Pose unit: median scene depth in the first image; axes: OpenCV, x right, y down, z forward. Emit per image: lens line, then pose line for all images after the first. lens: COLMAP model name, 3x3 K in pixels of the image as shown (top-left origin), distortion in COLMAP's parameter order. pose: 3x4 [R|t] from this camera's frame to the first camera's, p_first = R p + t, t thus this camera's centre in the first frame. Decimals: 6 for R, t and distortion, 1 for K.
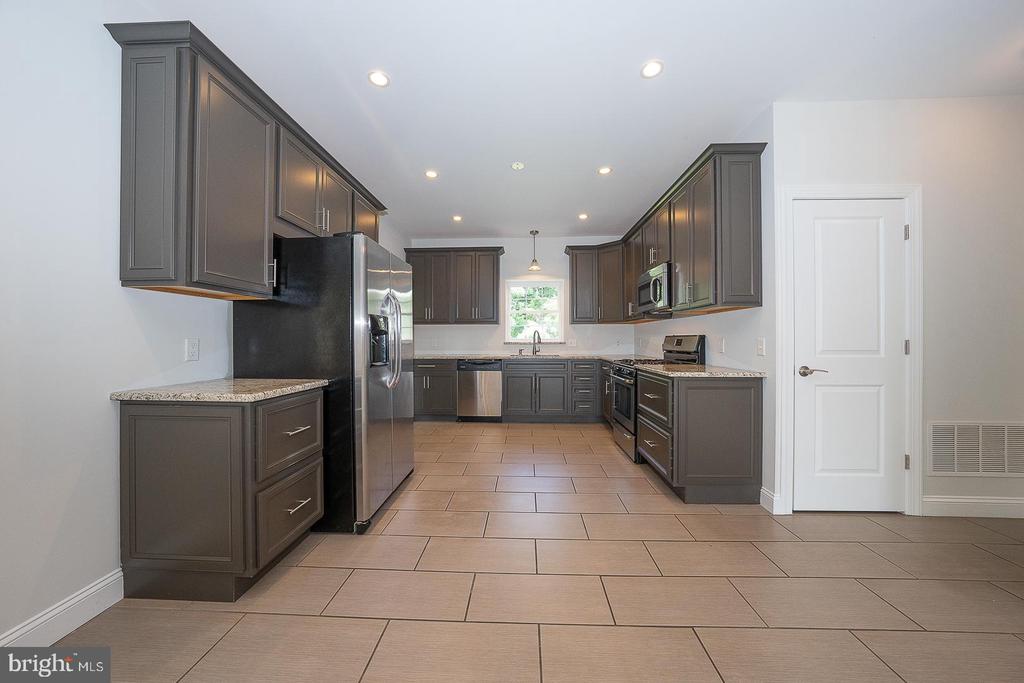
lens RADIAL K [[357.7, 0, 508.2], [0, 357.7, 340.6], [0, 0, 1]] dist [-0.002973, 0.000058]
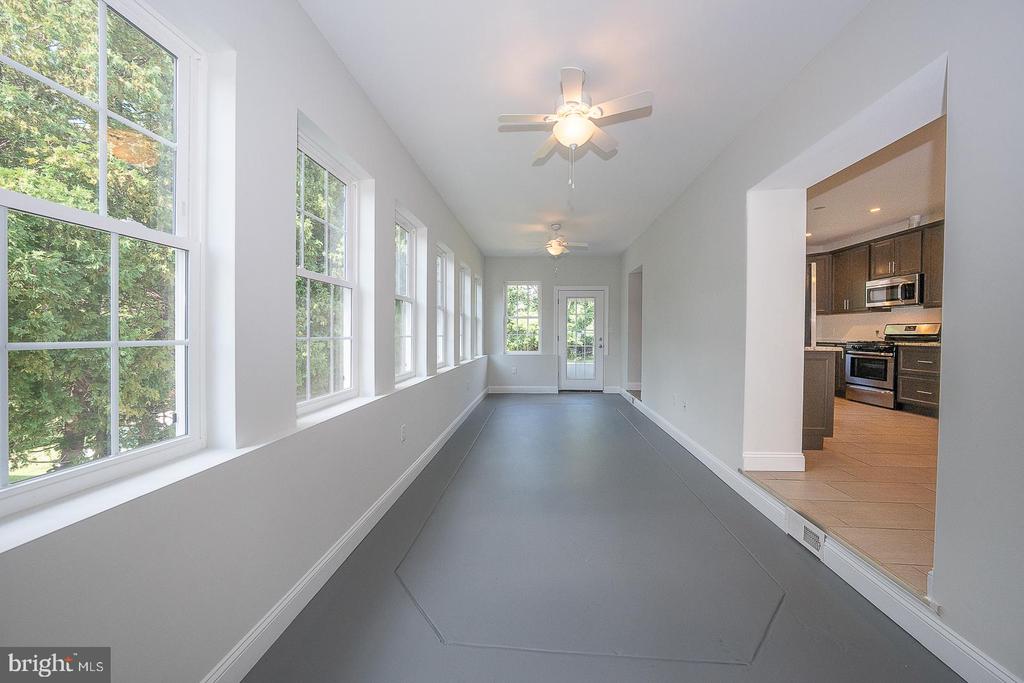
lens RADIAL K [[357.7, 0, 505.5], [0, 357.7, 335.0], [0, 0, 1]] dist [-0.002973, 0.000058]
pose [[0.999643, 0.008492, -0.025344, -0.790482], [-0.008200, 0.999899, 0.011585, 0.019236], [0.025440, -0.011373, 0.999612, -0.329557]]
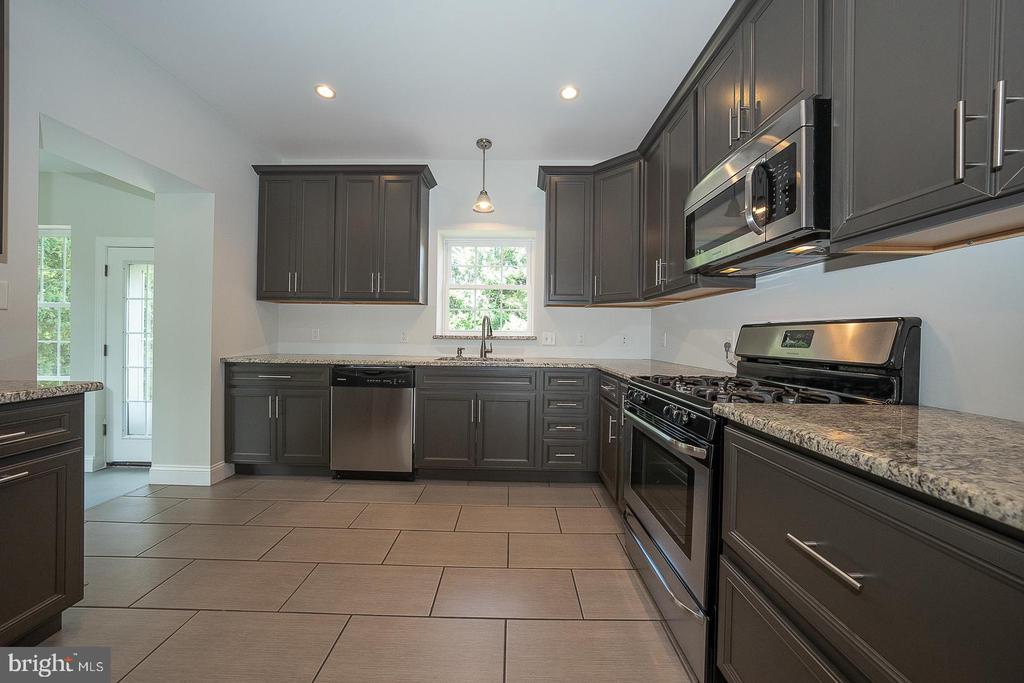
lens RADIAL K [[357.7, 0, 511.2], [0, 357.7, 340.4], [0, 0, 1]] dist [-0.002973, 0.000058]
pose [[0.998603, 0.015743, 0.050444, 0.095856], [-0.016267, 0.999818, 0.009986, 0.005276], [-0.050278, -0.010793, 0.998677, 0.441683]]
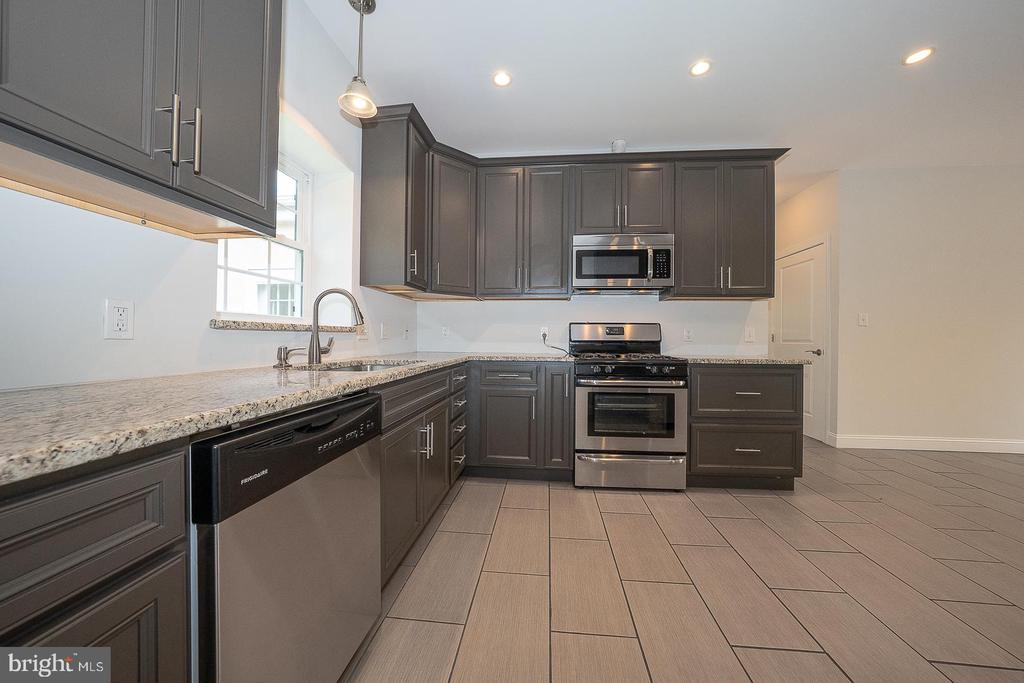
lens RADIAL K [[357.7, 0, 510.9], [0, 357.7, 339.8], [0, 0, 1]] dist [-0.002973, 0.000058]
pose [[0.053783, -0.000672, 0.998552, -0.263052], [-0.005900, 0.999982, 0.000991, 0.017956], [-0.998535, -0.005945, 0.053778, 0.864712]]
